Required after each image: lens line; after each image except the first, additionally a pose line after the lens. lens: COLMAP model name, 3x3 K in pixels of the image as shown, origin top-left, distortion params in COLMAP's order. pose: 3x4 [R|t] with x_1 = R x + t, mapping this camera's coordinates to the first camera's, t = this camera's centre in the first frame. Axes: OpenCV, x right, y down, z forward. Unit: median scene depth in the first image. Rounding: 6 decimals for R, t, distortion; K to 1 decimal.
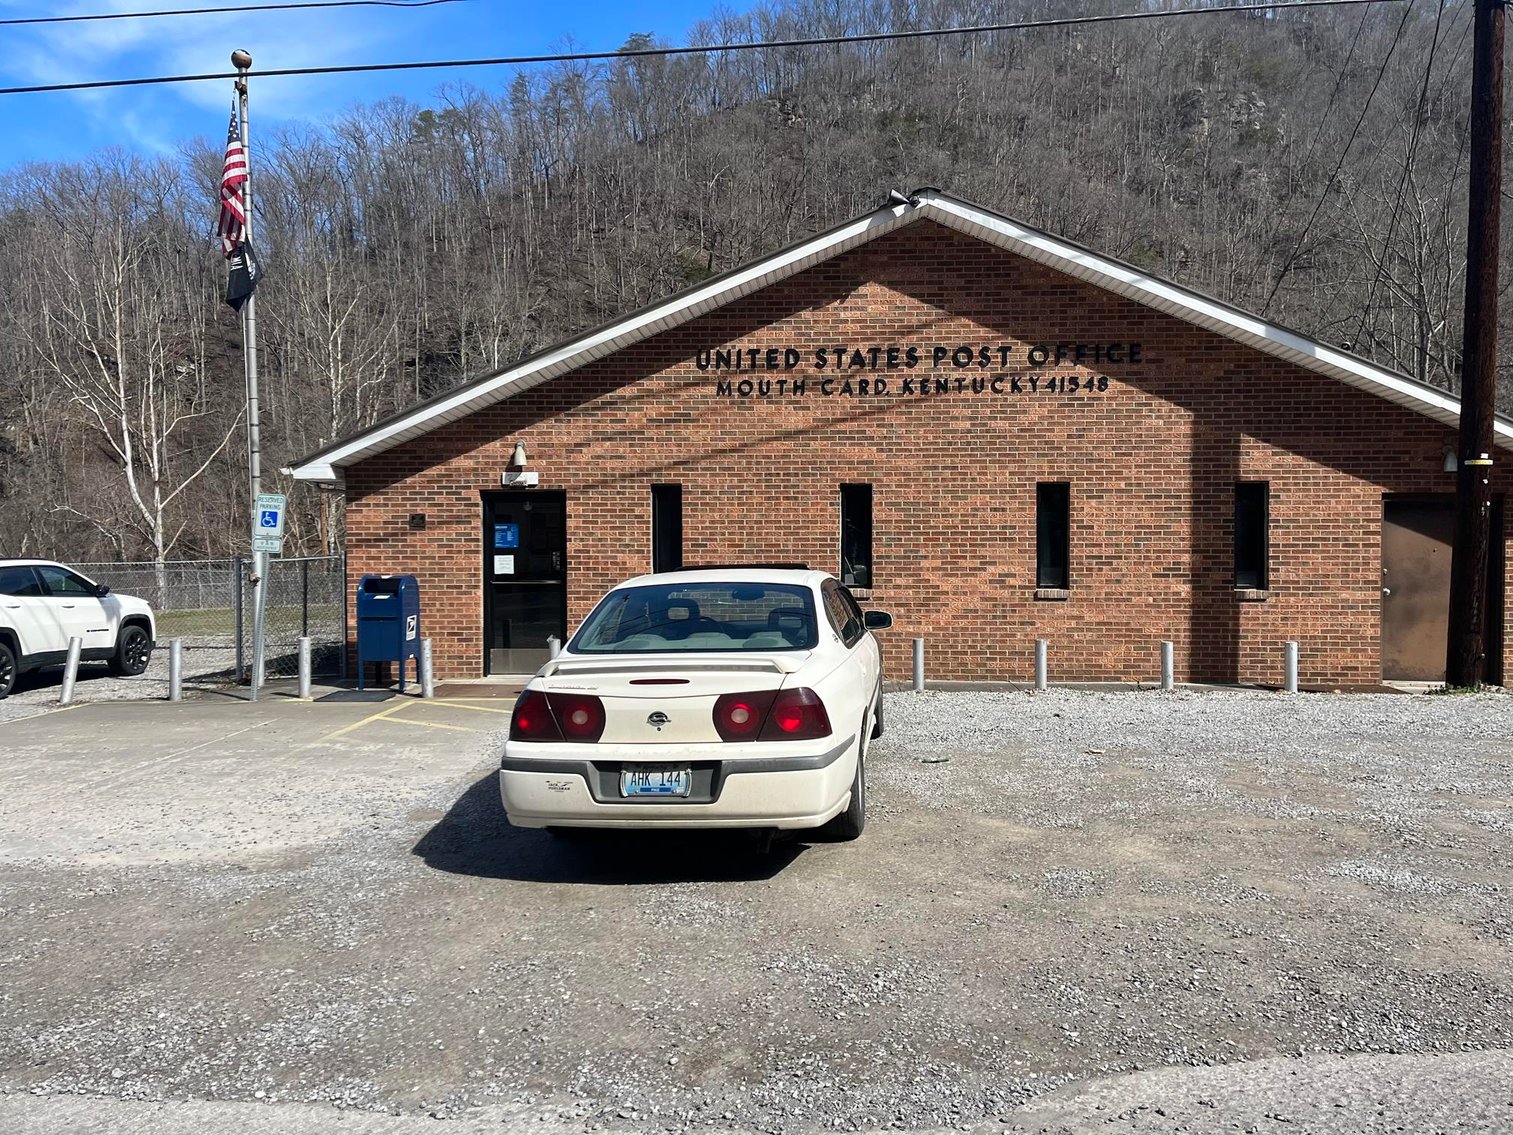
lens RADIAL K [[1155.8, 0, 753.4], [0, 1155.8, 563.7], [0, 0, 1]] dist [0.056325, -0.055504]
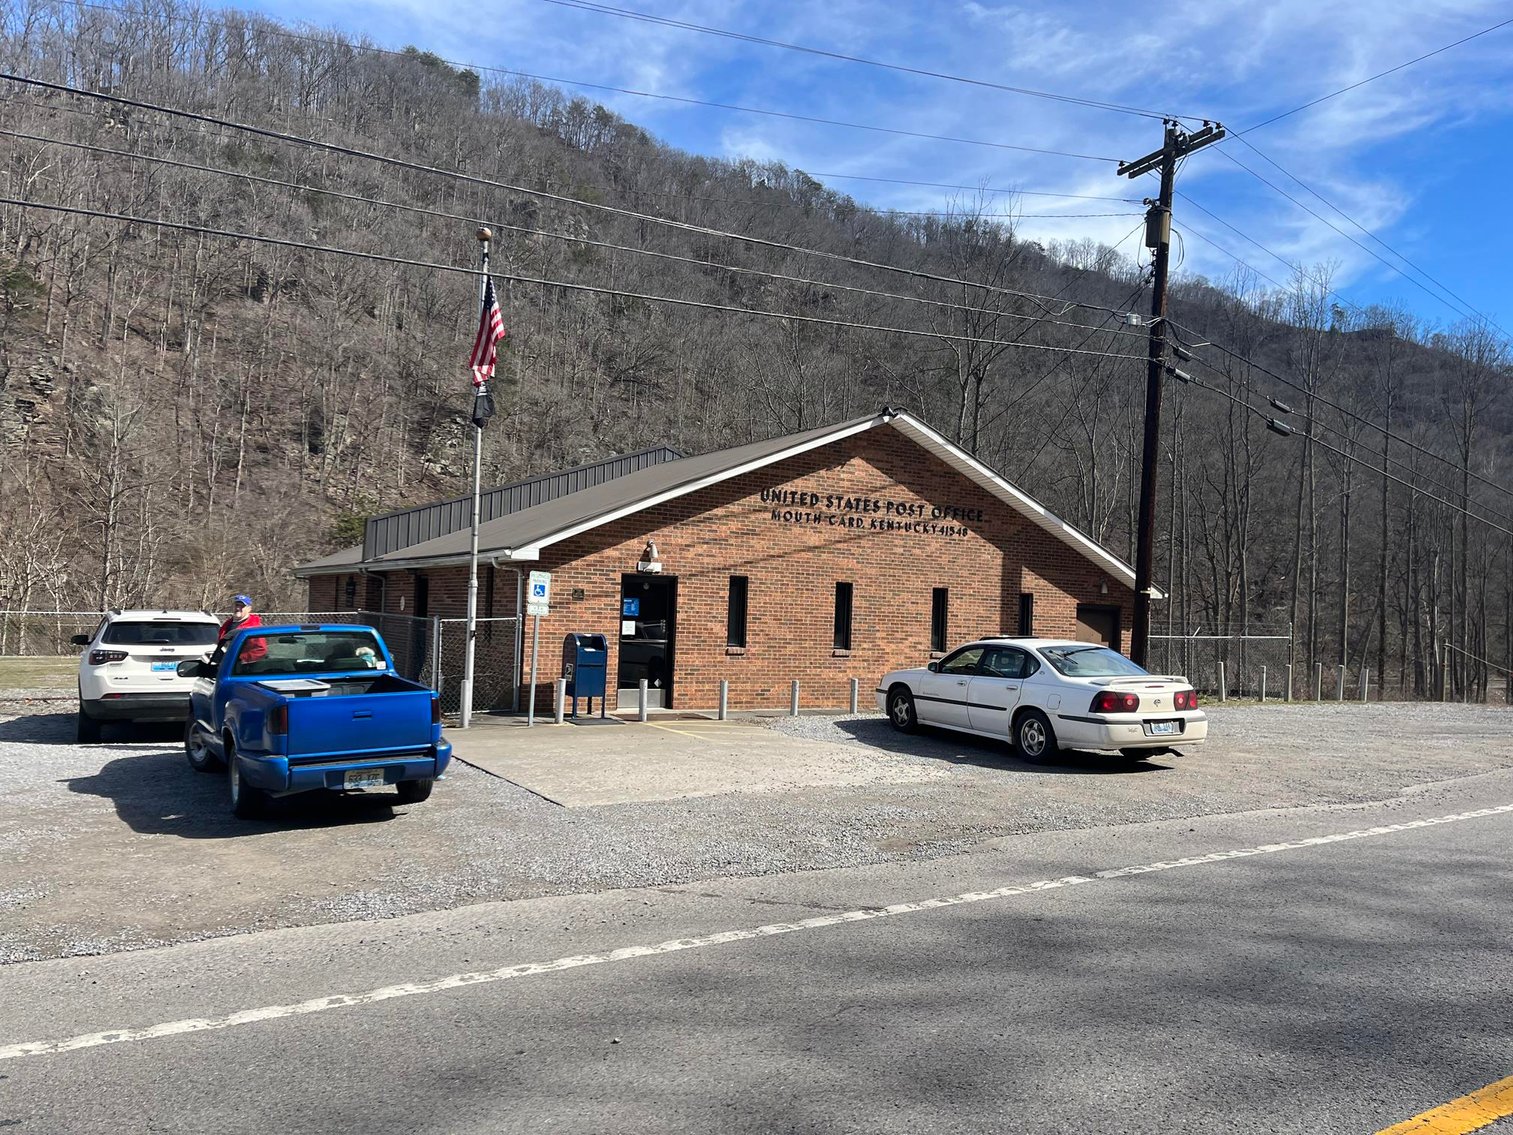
lens RADIAL K [[1155.8, 0, 753.0], [0, 1155.8, 575.0], [0, 0, 1]] dist [0.056325, -0.055504]
pose [[0.829767, 0.053497, 0.555540, -0.891285], [-0.027121, 0.998085, -0.055603, 0.010974], [-0.557450, 0.031071, 0.829629, -0.233144]]
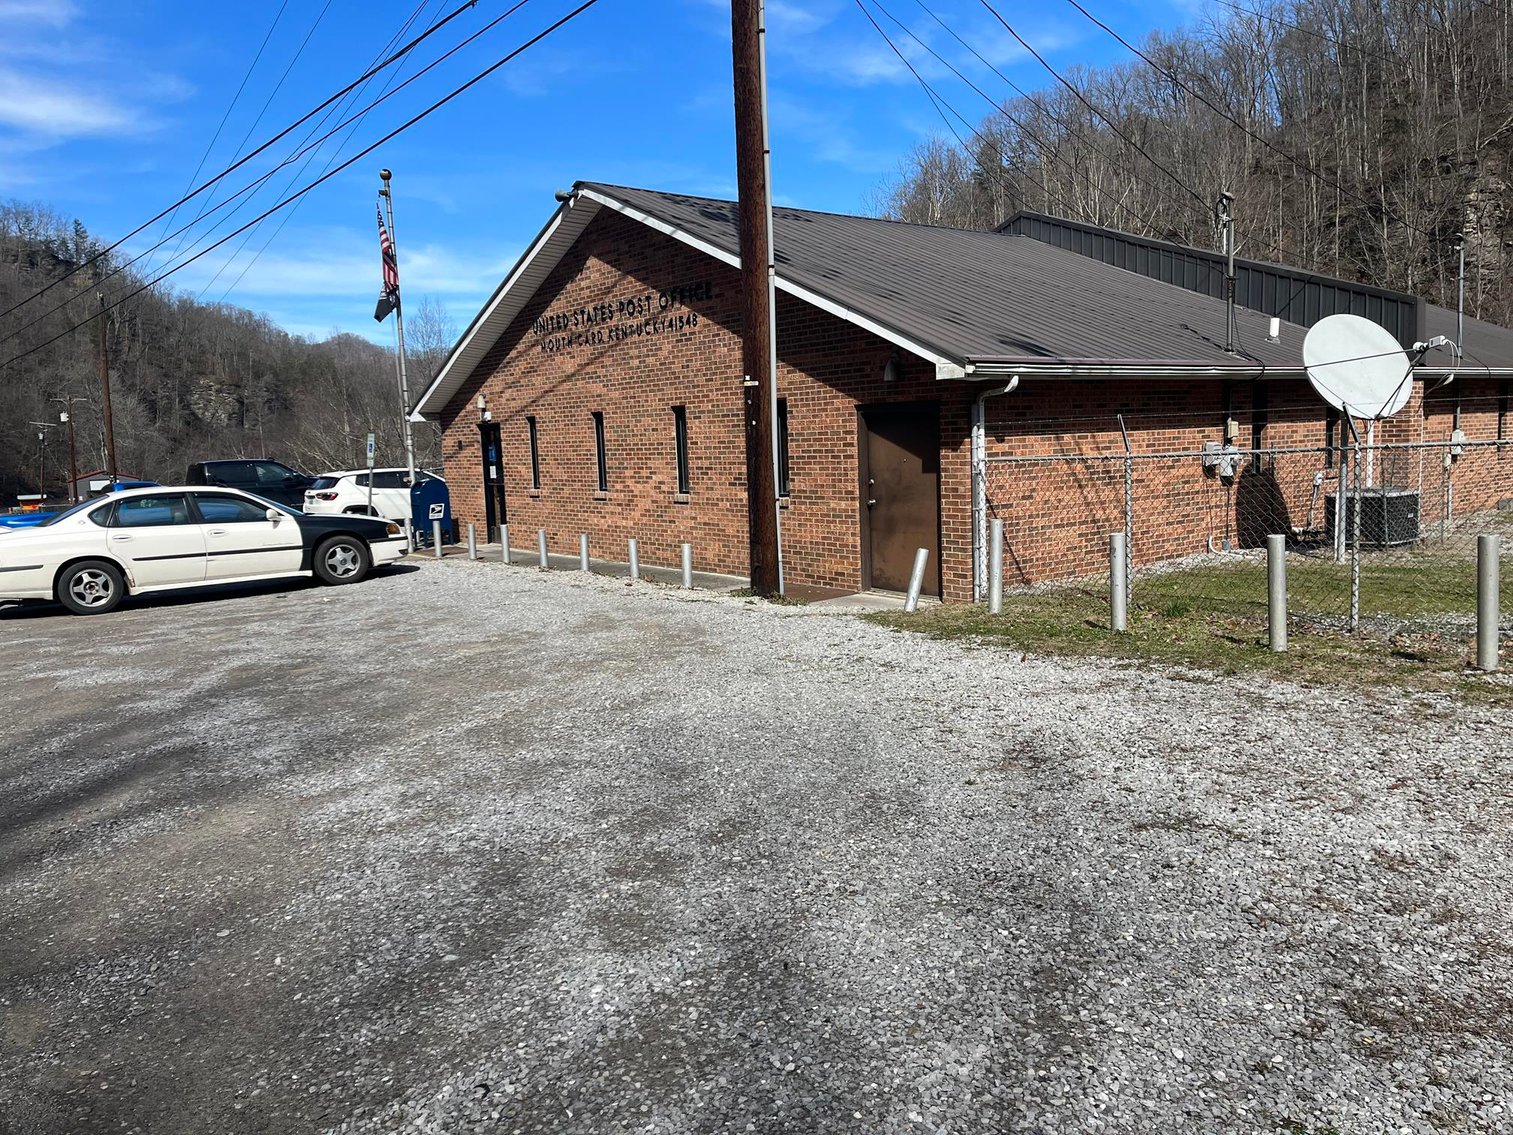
lens RADIAL K [[1155.8, 0, 764.2], [0, 1155.8, 561.7], [0, 0, 1]] dist [0.056325, -0.055504]
pose [[0.656657, 0.059263, -0.751858, 1.229766], [0.024464, 0.994710, 0.099772, -0.026801], [0.753793, -0.083909, 0.651733, 0.267883]]
